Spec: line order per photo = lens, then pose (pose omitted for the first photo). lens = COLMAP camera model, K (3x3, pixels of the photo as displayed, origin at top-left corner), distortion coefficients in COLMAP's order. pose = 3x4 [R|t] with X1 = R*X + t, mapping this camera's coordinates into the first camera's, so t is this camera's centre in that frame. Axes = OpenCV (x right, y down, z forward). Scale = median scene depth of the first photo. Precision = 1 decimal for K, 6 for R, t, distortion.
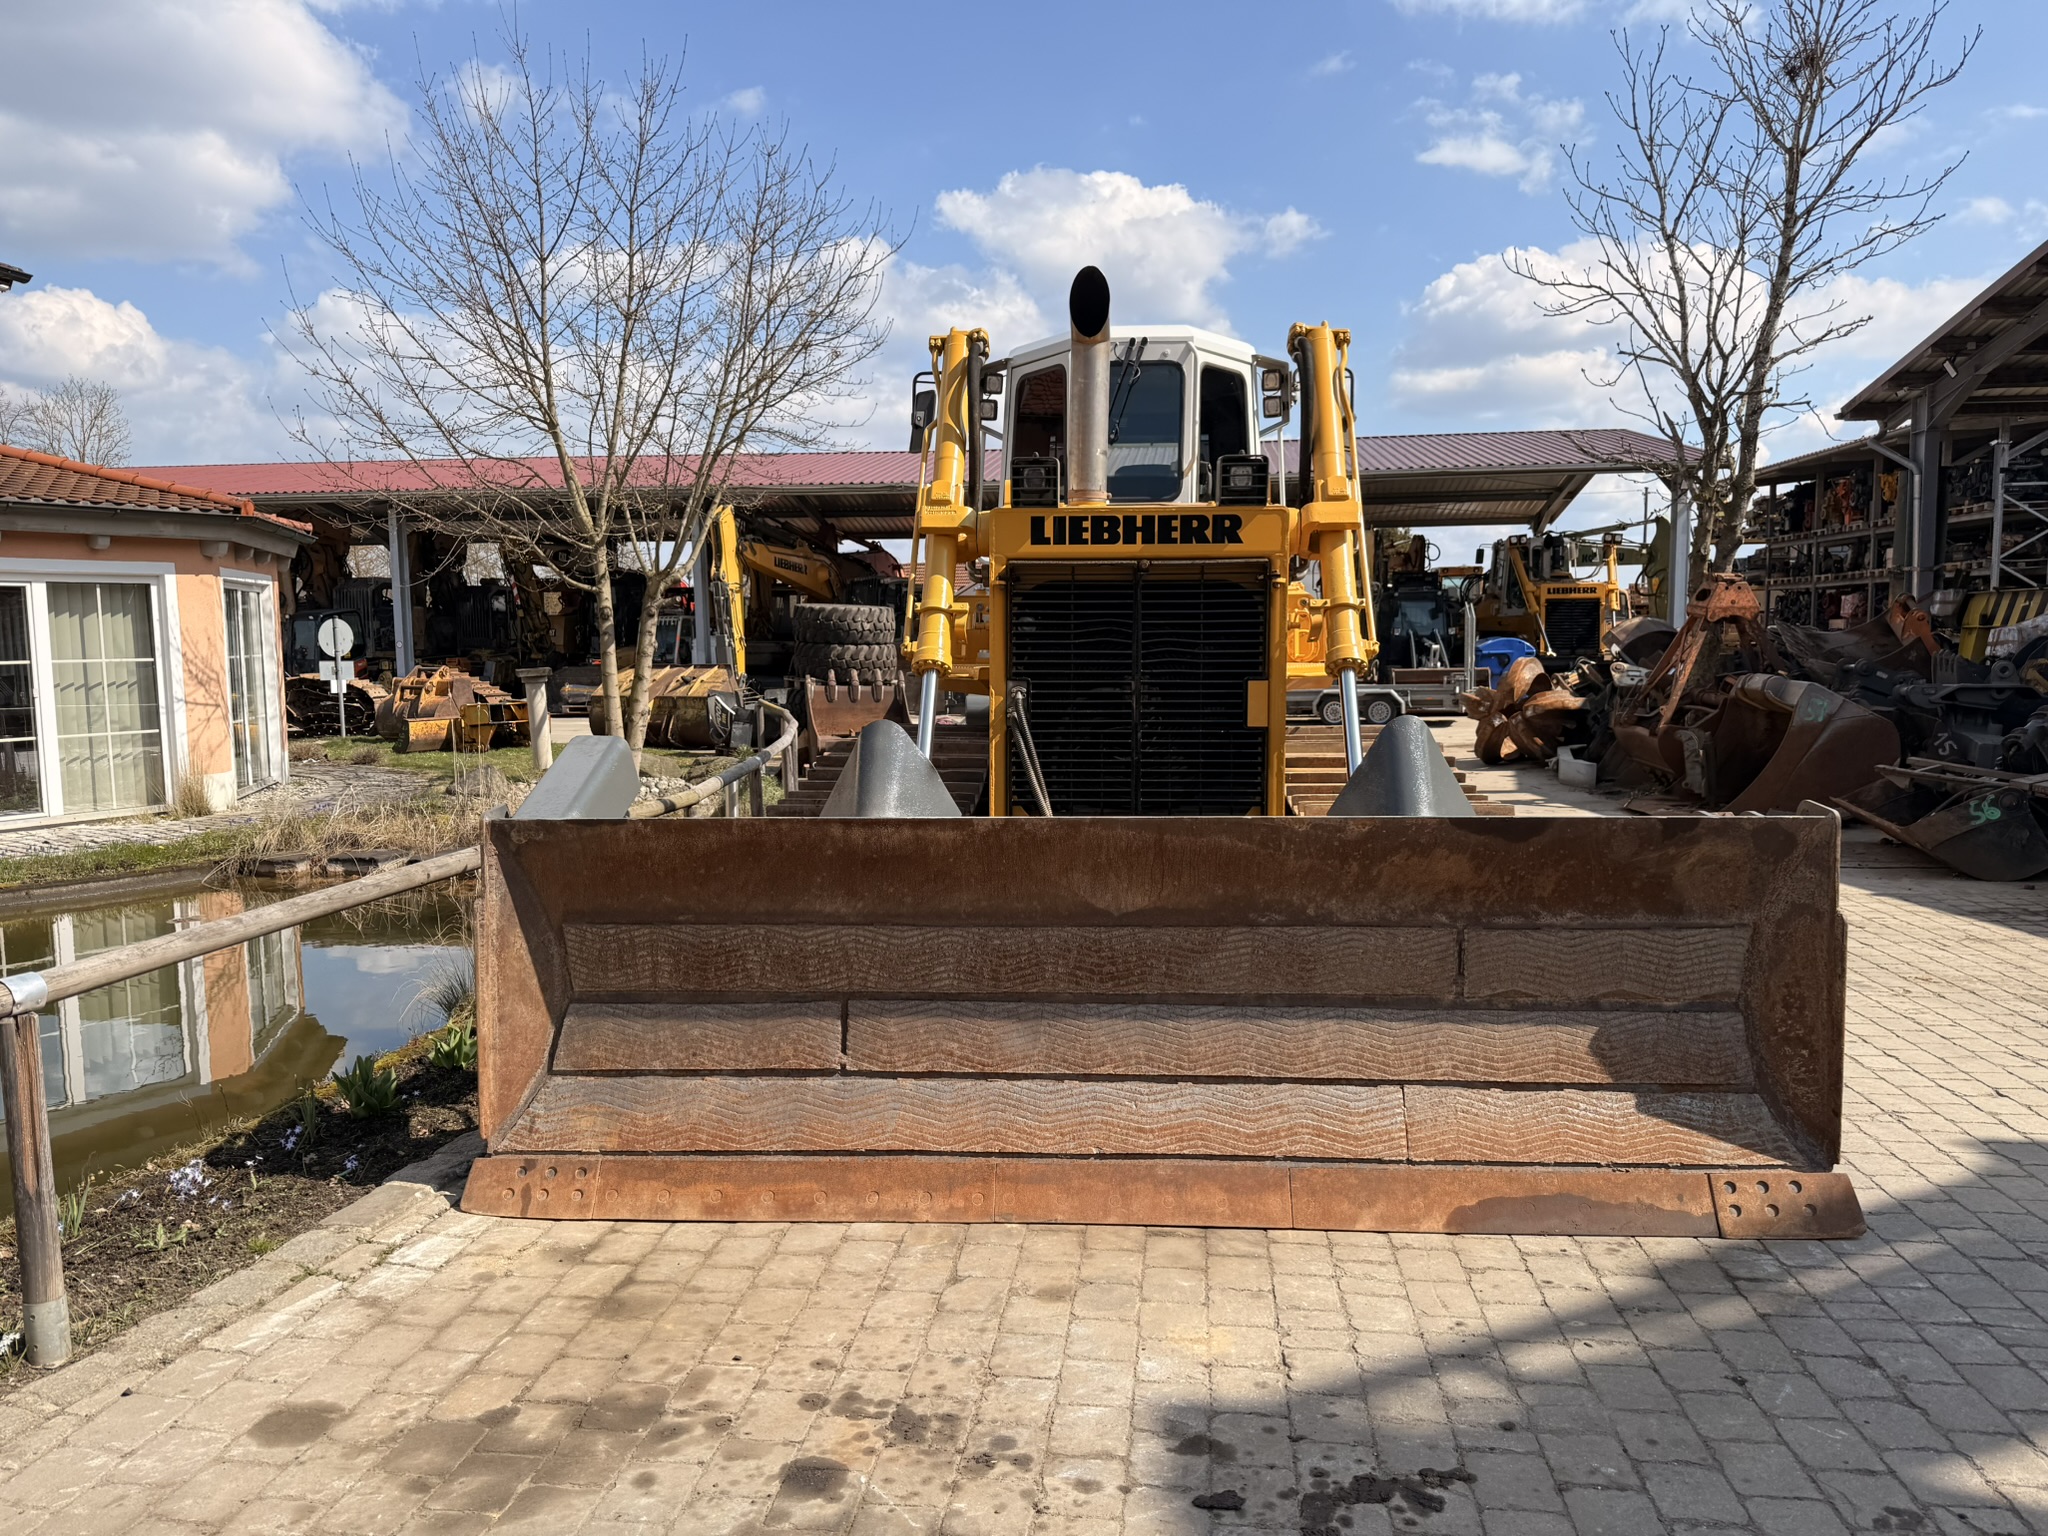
lens RADIAL K [[1438.8, 0, 1028.0], [0, 1438.8, 787.0], [0, 0, 1]] dist [0.041916, -0.052938]
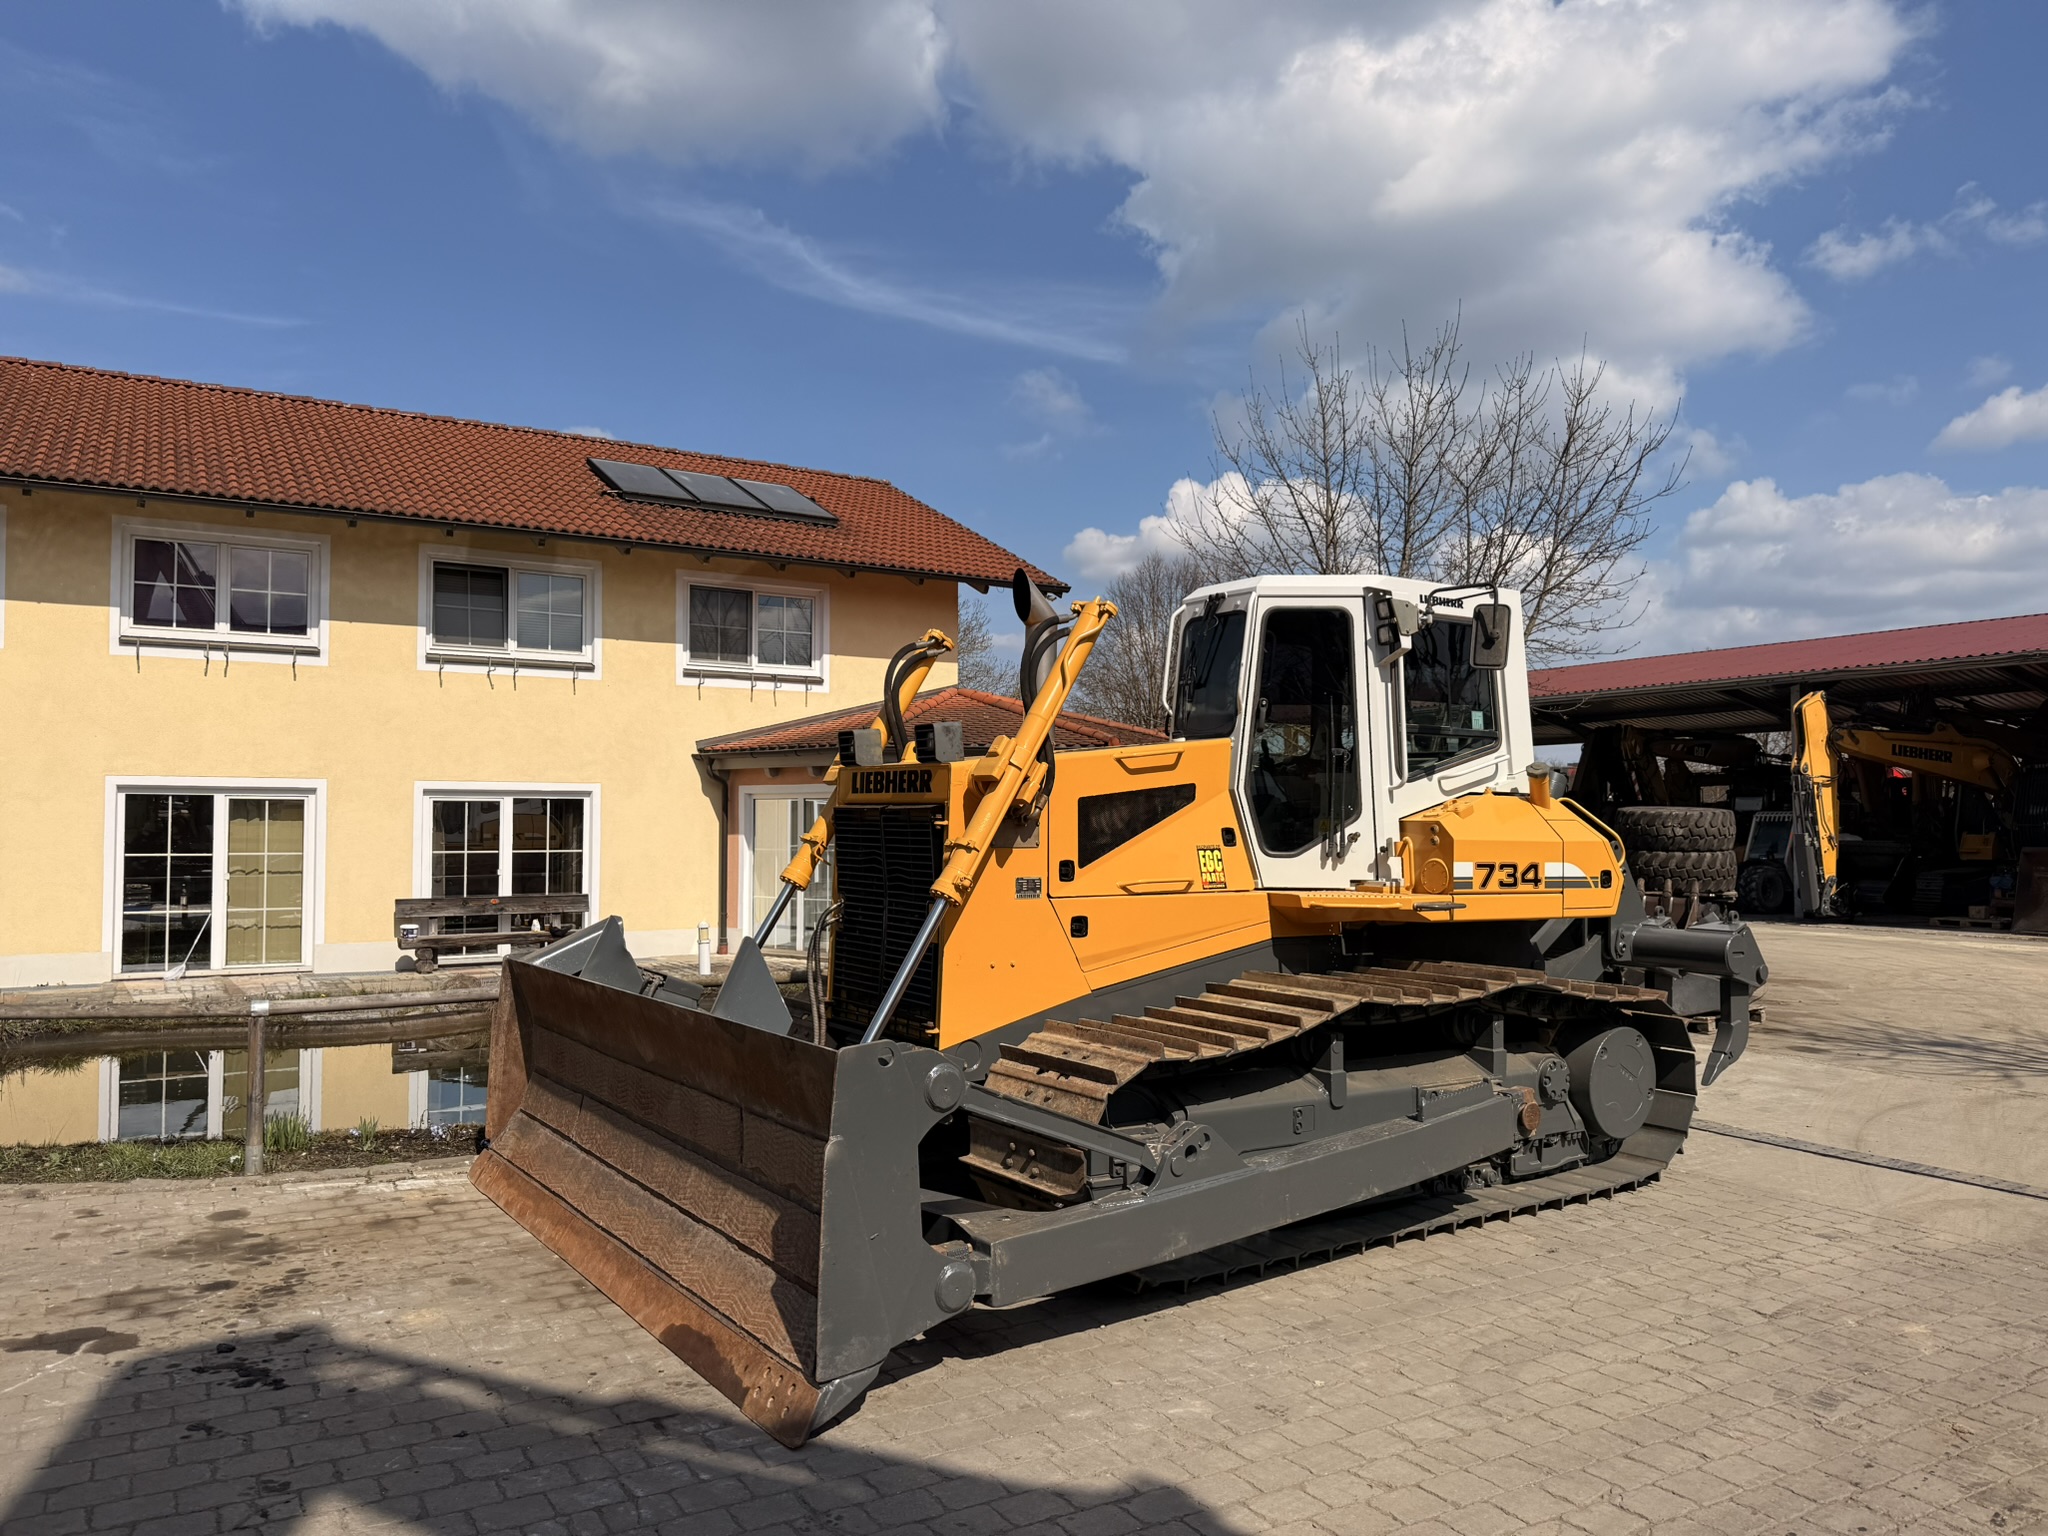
lens RADIAL K [[1438.8, 0, 1018.1], [0, 1438.8, 757.0], [0, 0, 1]] dist [0.041916, -0.052938]
pose [[0.601341, -0.027896, -0.798505, 1.448100], [-0.089998, 0.990665, -0.102385, -0.098594], [0.793907, 0.133432, 0.593218, 0.394954]]
